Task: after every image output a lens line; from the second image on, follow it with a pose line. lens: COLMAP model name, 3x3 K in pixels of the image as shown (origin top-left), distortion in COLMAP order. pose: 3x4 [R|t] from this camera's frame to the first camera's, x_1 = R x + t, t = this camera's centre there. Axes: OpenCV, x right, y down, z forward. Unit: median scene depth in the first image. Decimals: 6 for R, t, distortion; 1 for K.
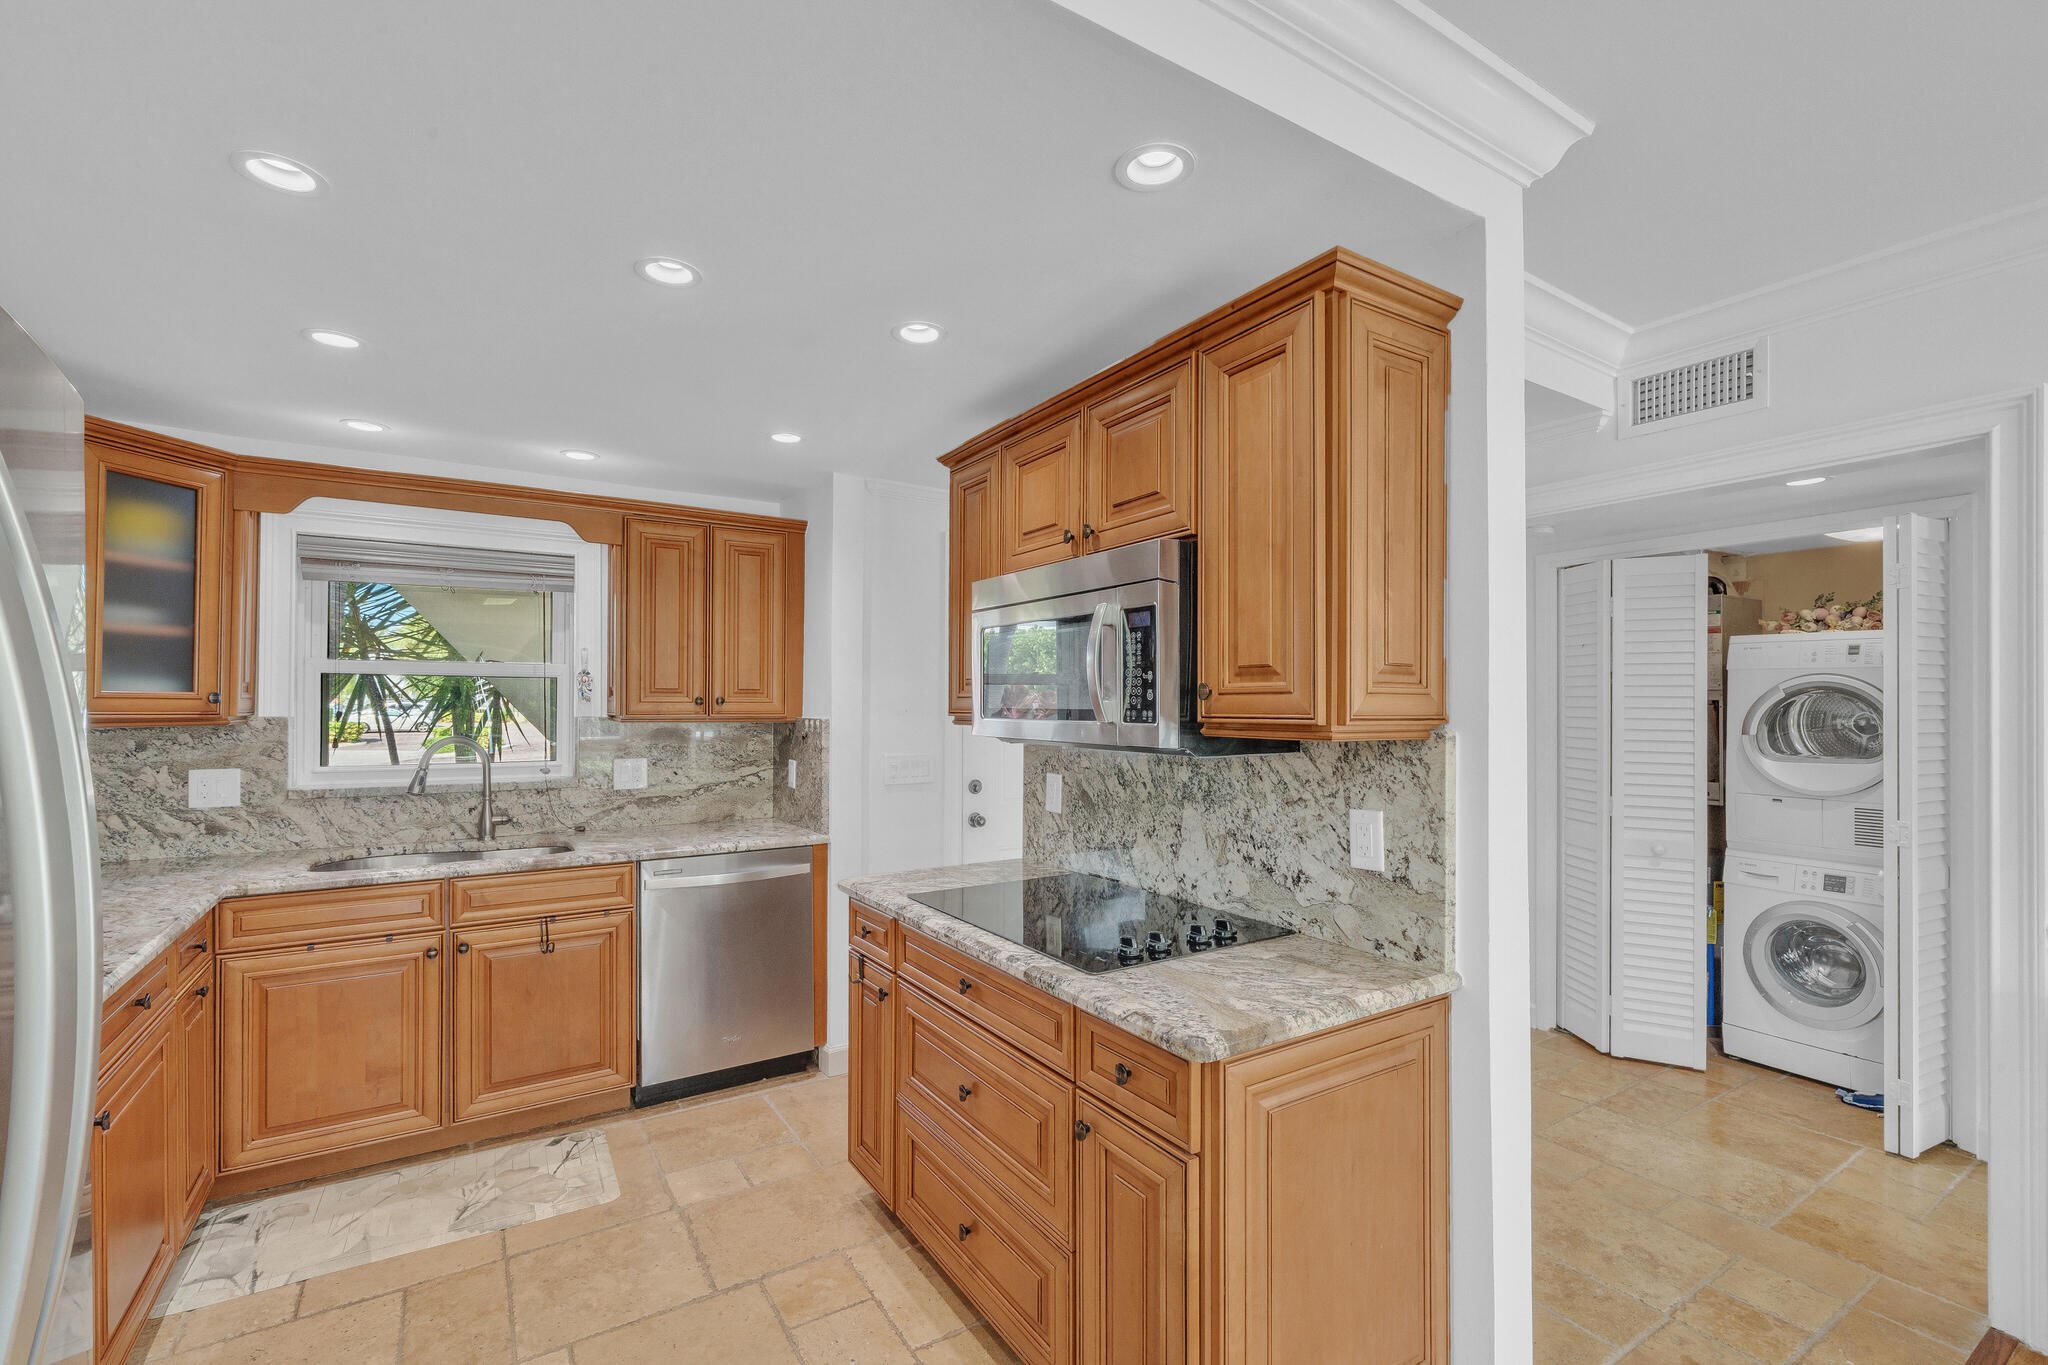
lens RADIAL K [[904.0, 0, 1024.2], [0, 904.0, 705.9], [0, 0, 1]] dist [-0.000516, -0.000094]
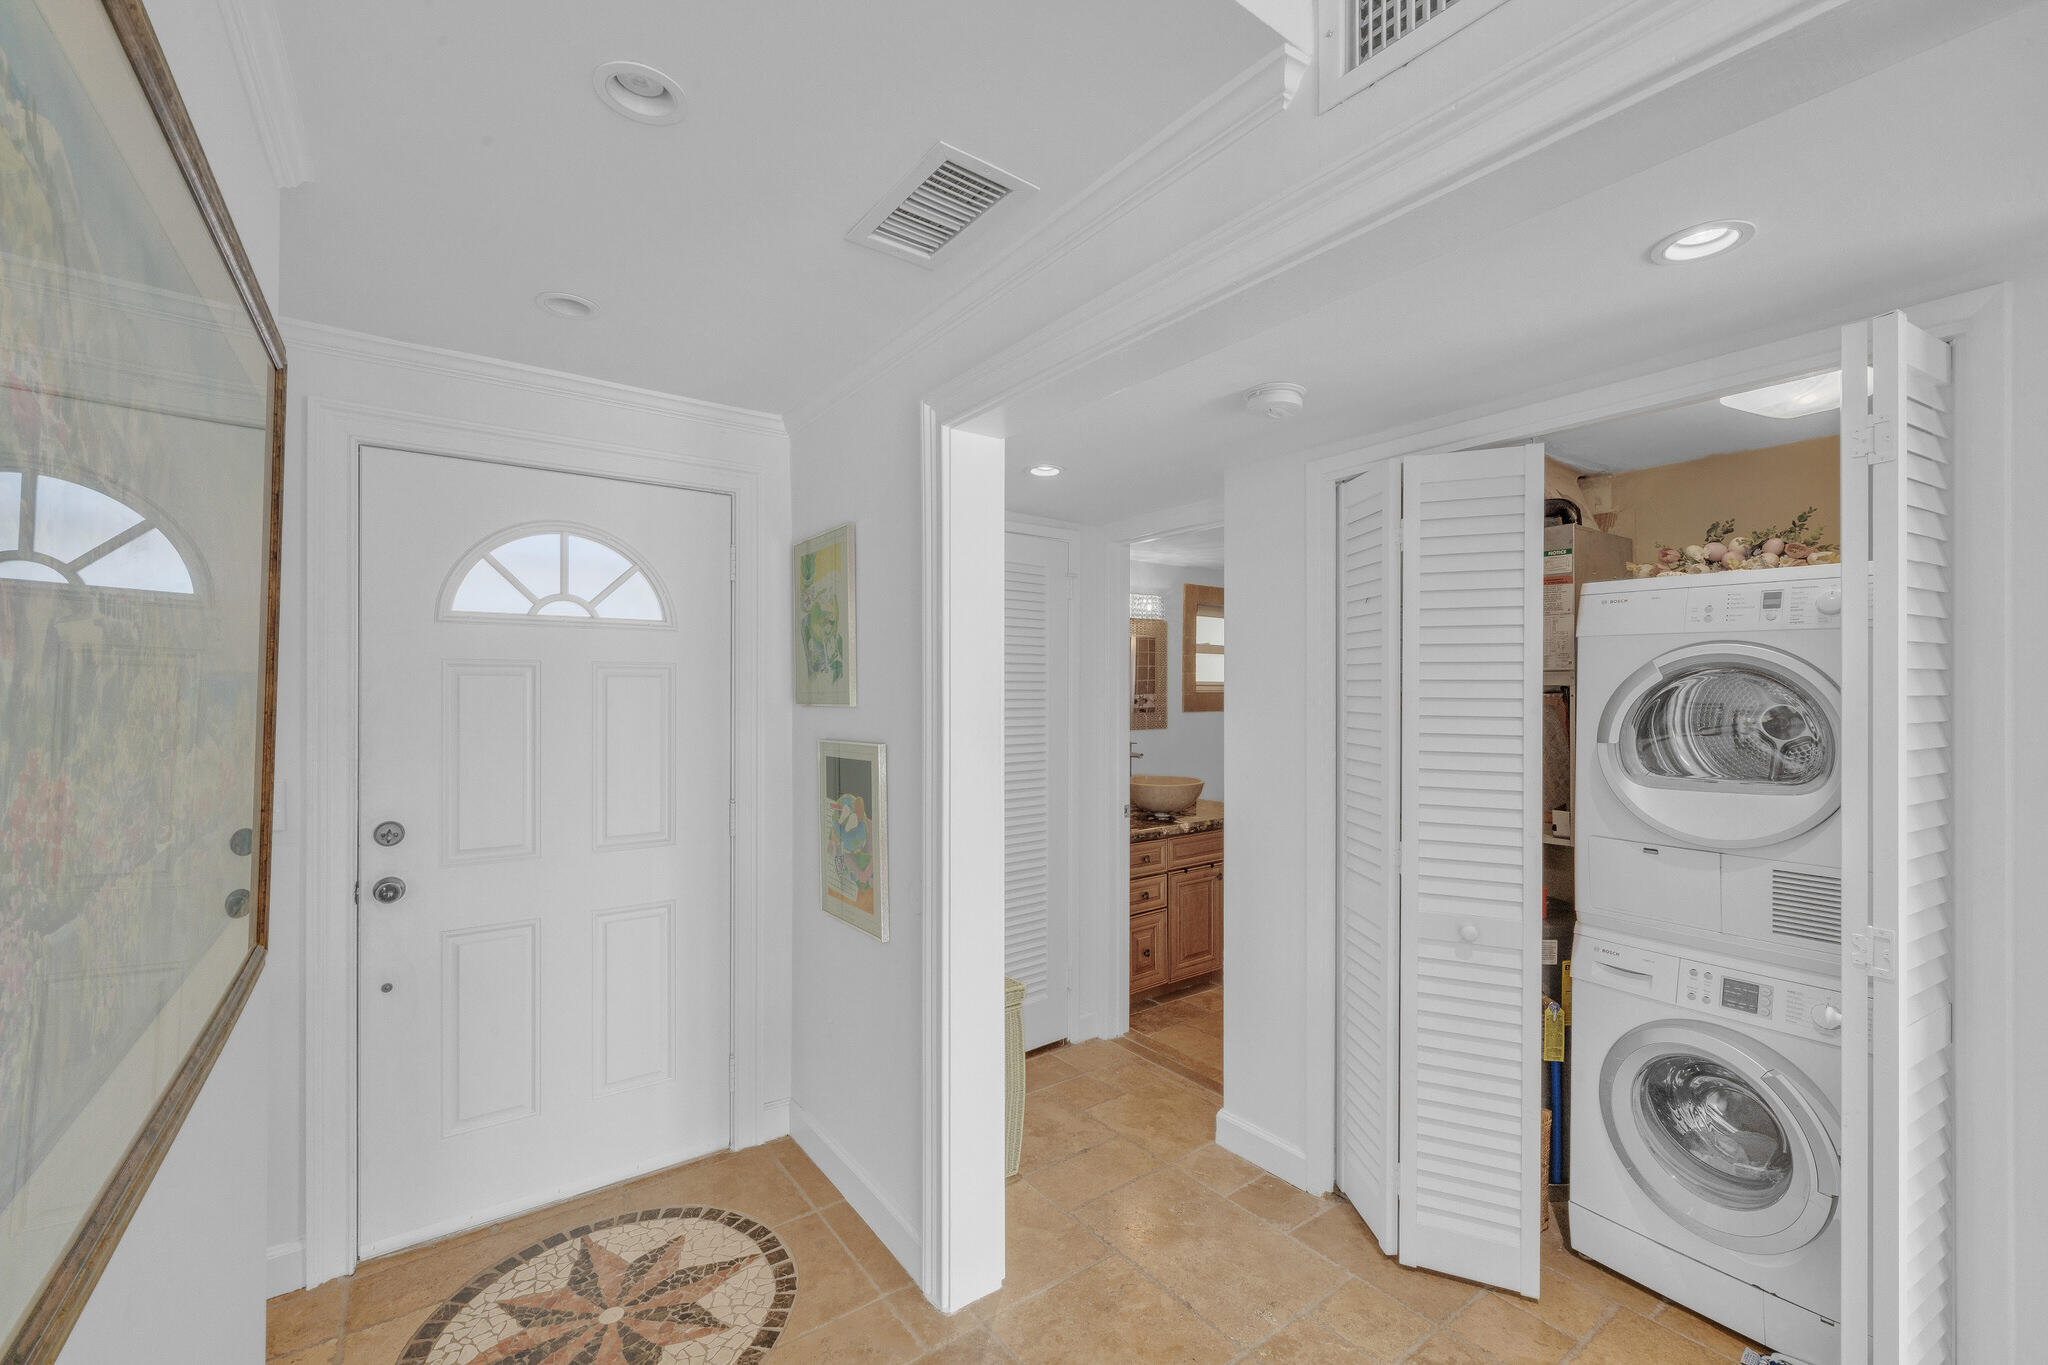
lens RADIAL K [[906.9, 0, 1023.6], [0, 906.9, 715.6], [0, 0, 1]] dist [-0.000683, 0.000285]
pose [[0.995148, -0.001277, 0.098376, 0.346686], [0.000613, 0.999977, 0.006779, 0.010184], [-0.098383, -0.006686, 0.995126, 0.427968]]
